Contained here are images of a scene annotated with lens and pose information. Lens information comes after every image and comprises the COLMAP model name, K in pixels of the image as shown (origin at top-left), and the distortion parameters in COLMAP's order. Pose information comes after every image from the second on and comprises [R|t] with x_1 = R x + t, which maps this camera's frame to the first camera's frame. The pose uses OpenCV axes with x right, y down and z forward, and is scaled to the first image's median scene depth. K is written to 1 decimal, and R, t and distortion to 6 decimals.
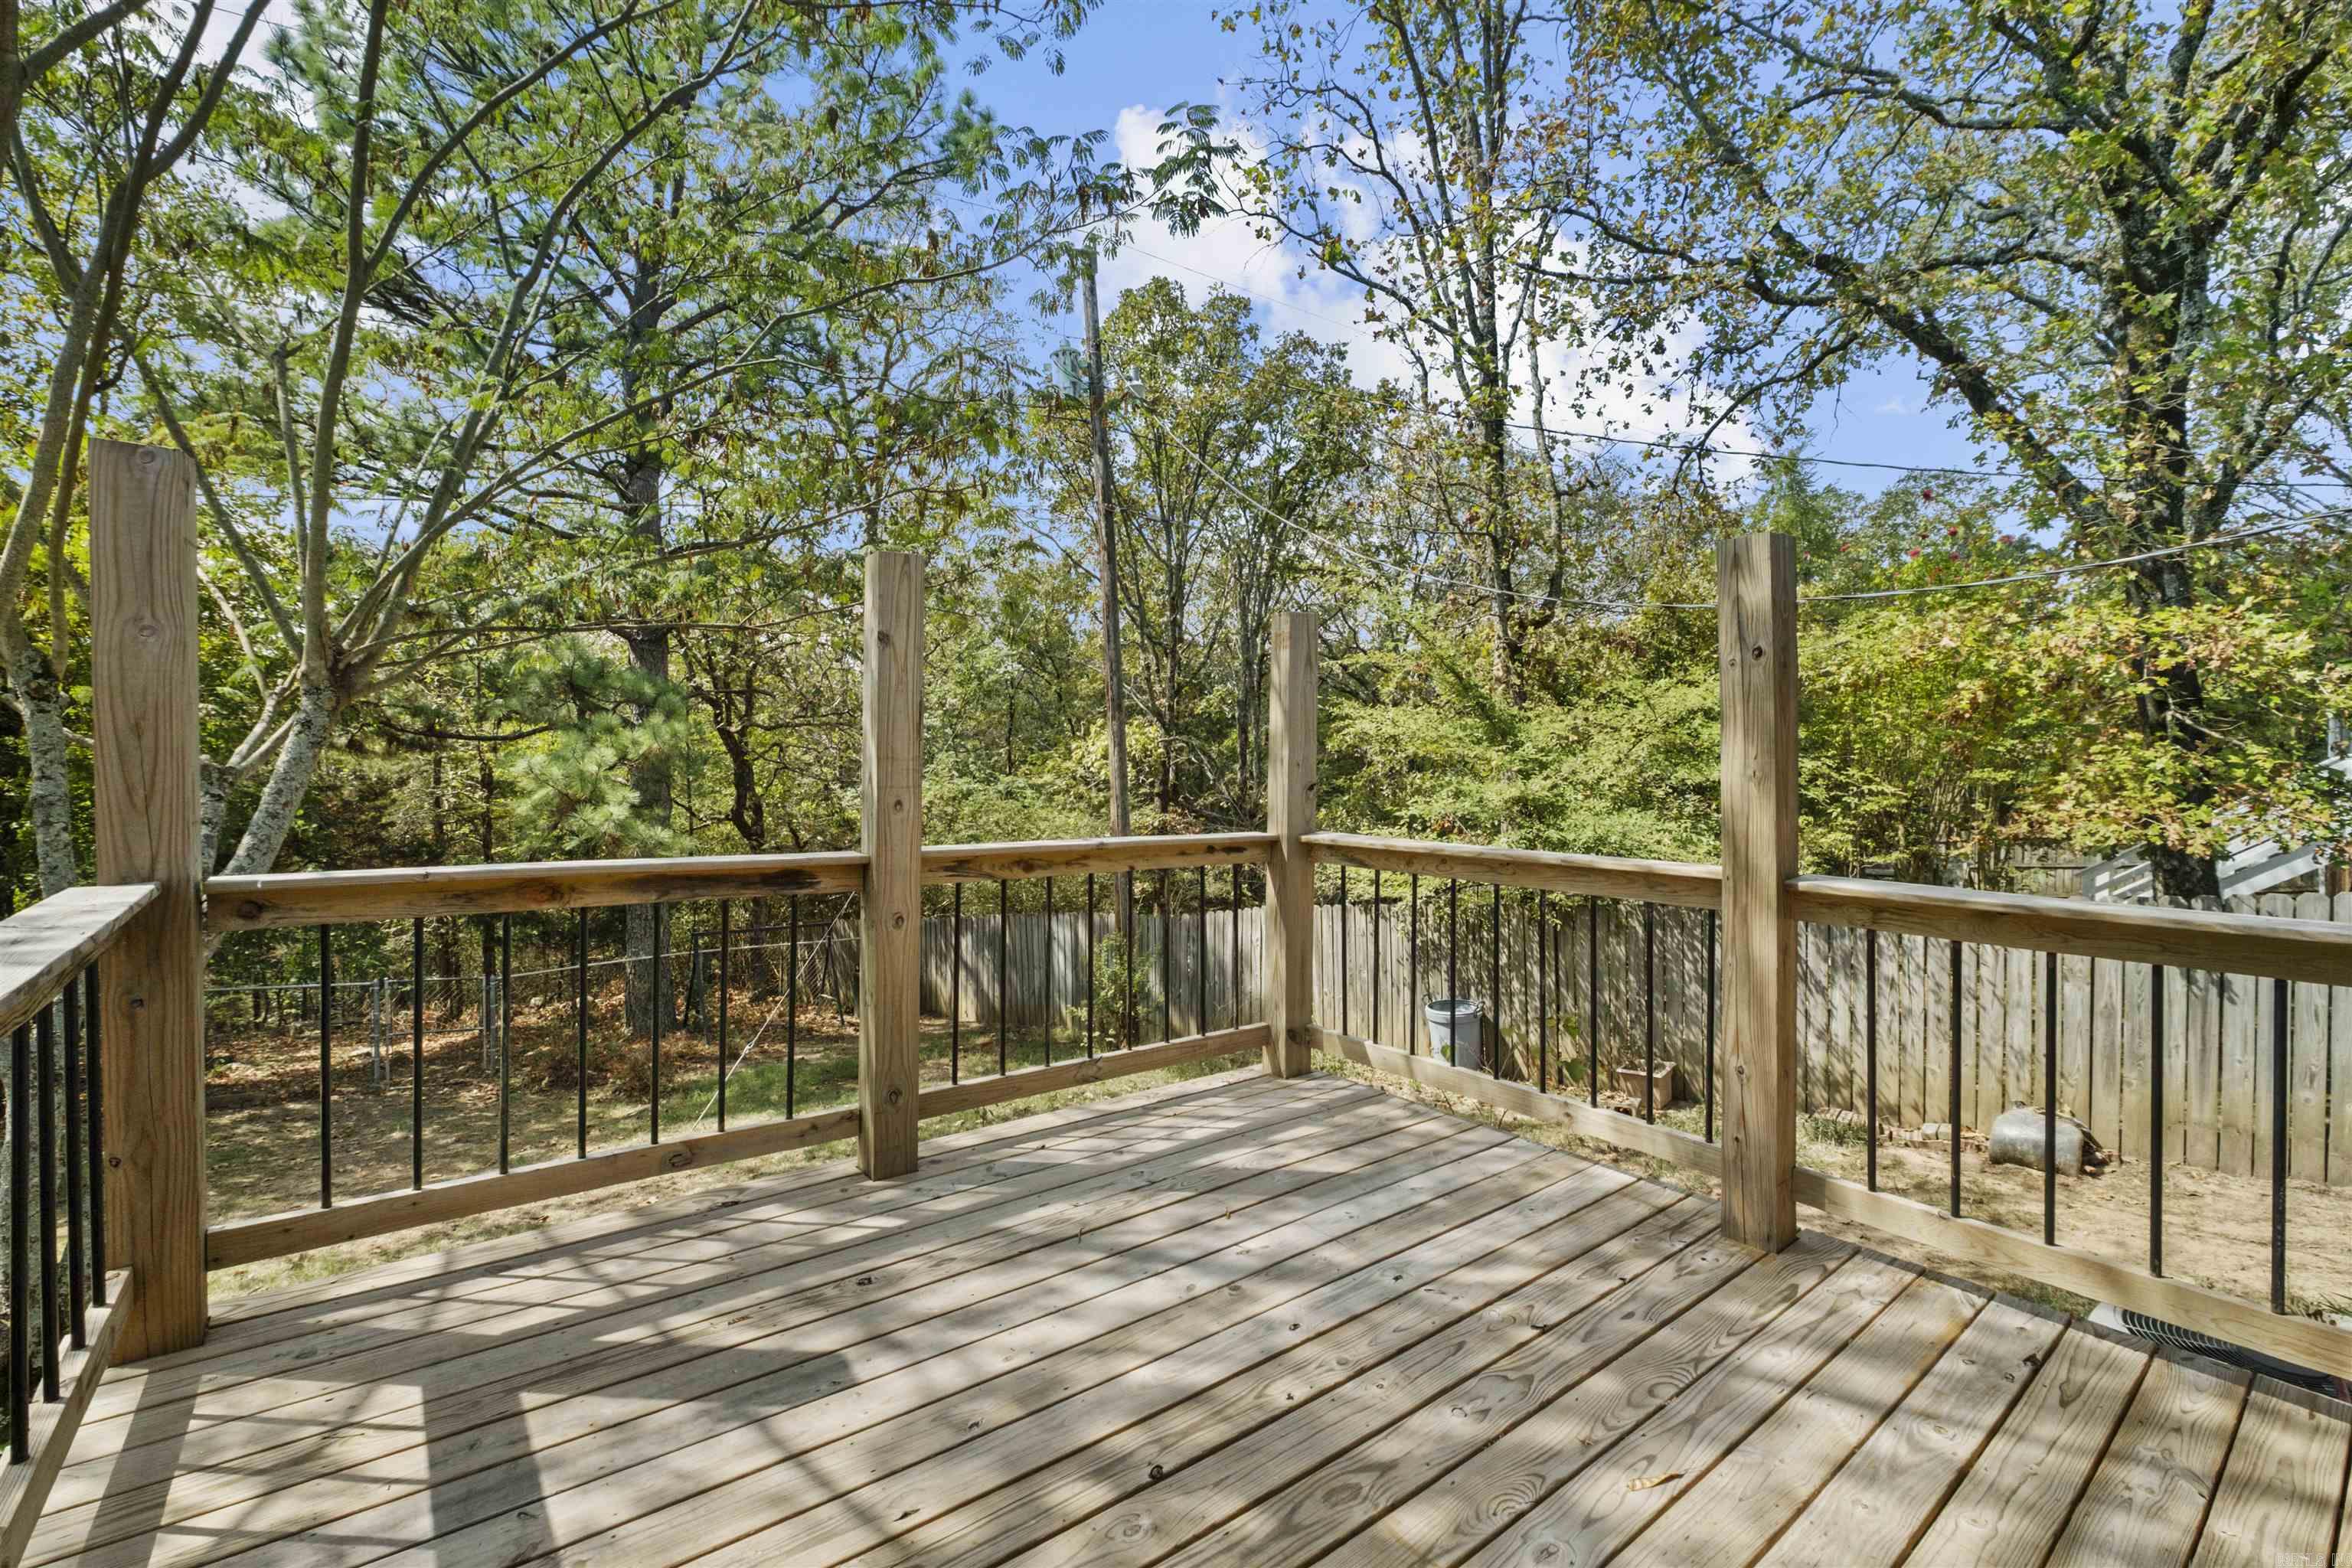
lens RADIAL K [[1022.4, 0, 1164.2], [0, 1022.4, 796.1], [0, 0, 1]] dist [0.005619, 0.000666]
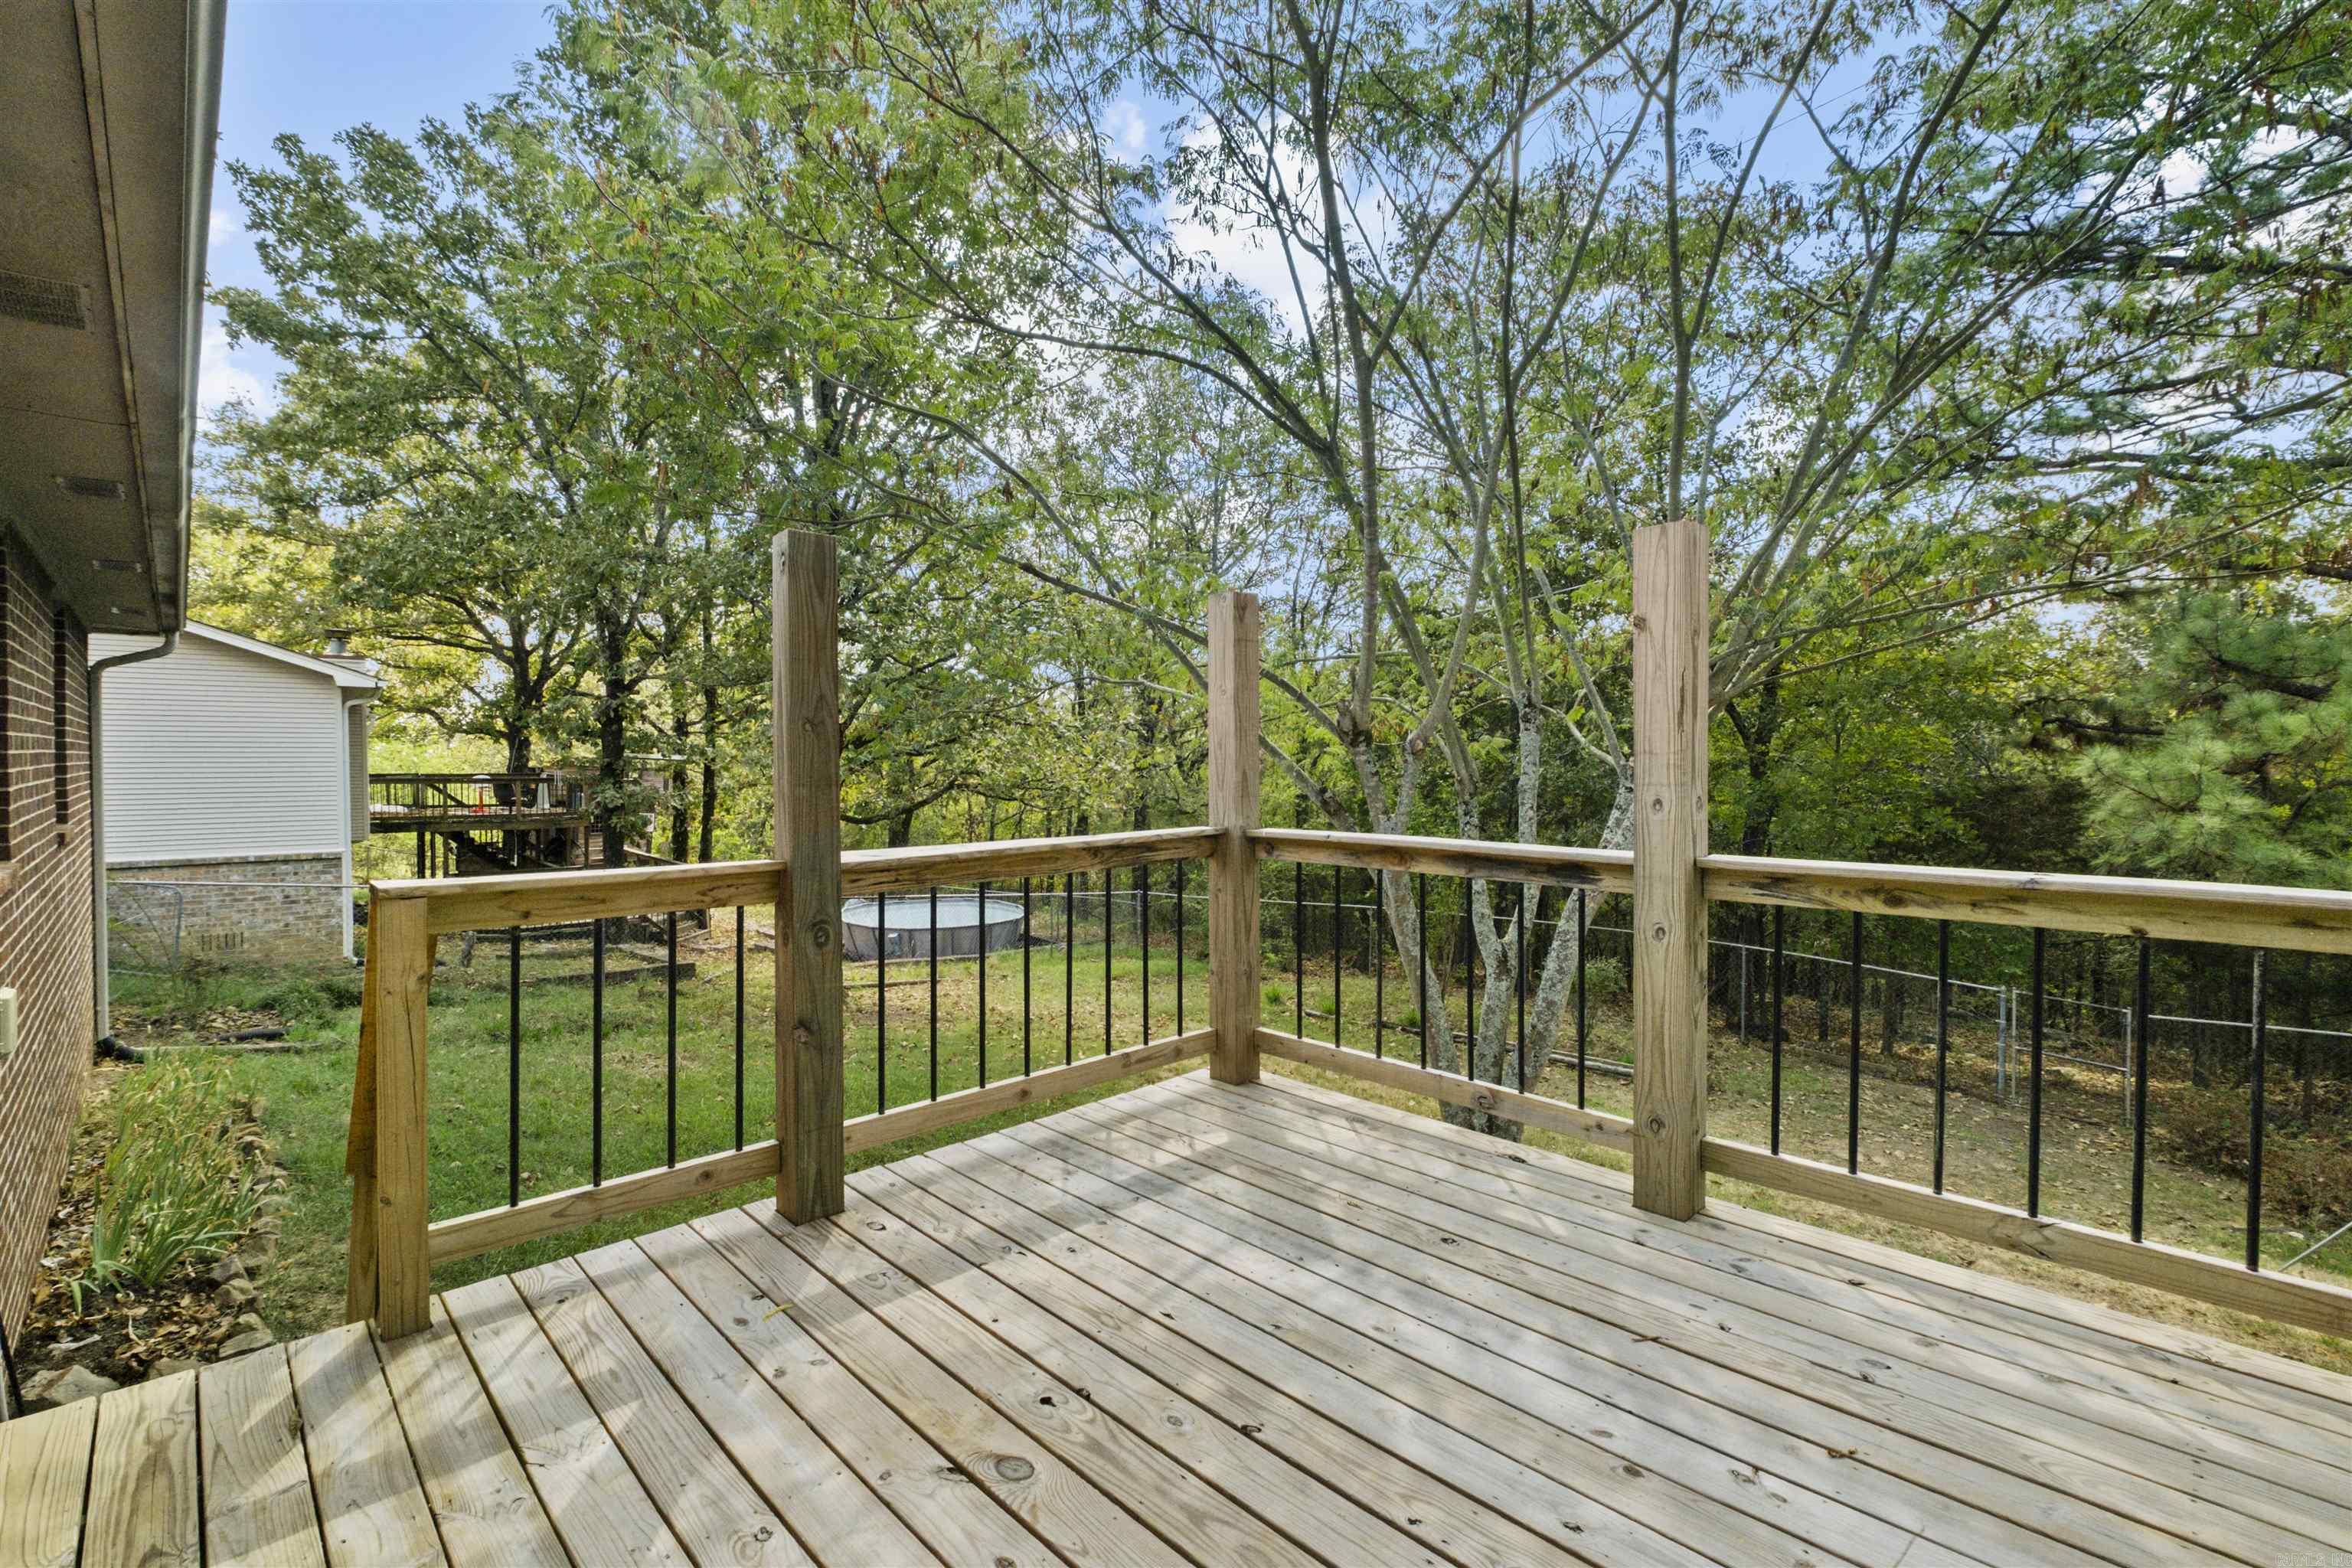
lens RADIAL K [[1022.4, 0, 1162.3], [0, 1022.4, 779.0], [0, 0, 1]] dist [0.005619, 0.000666]
pose [[0.102104, -0.000460, -0.994774, 0.809310], [-0.016587, 0.999860, -0.002165, -0.014300], [0.994635, 0.016722, 0.102082, 0.603656]]
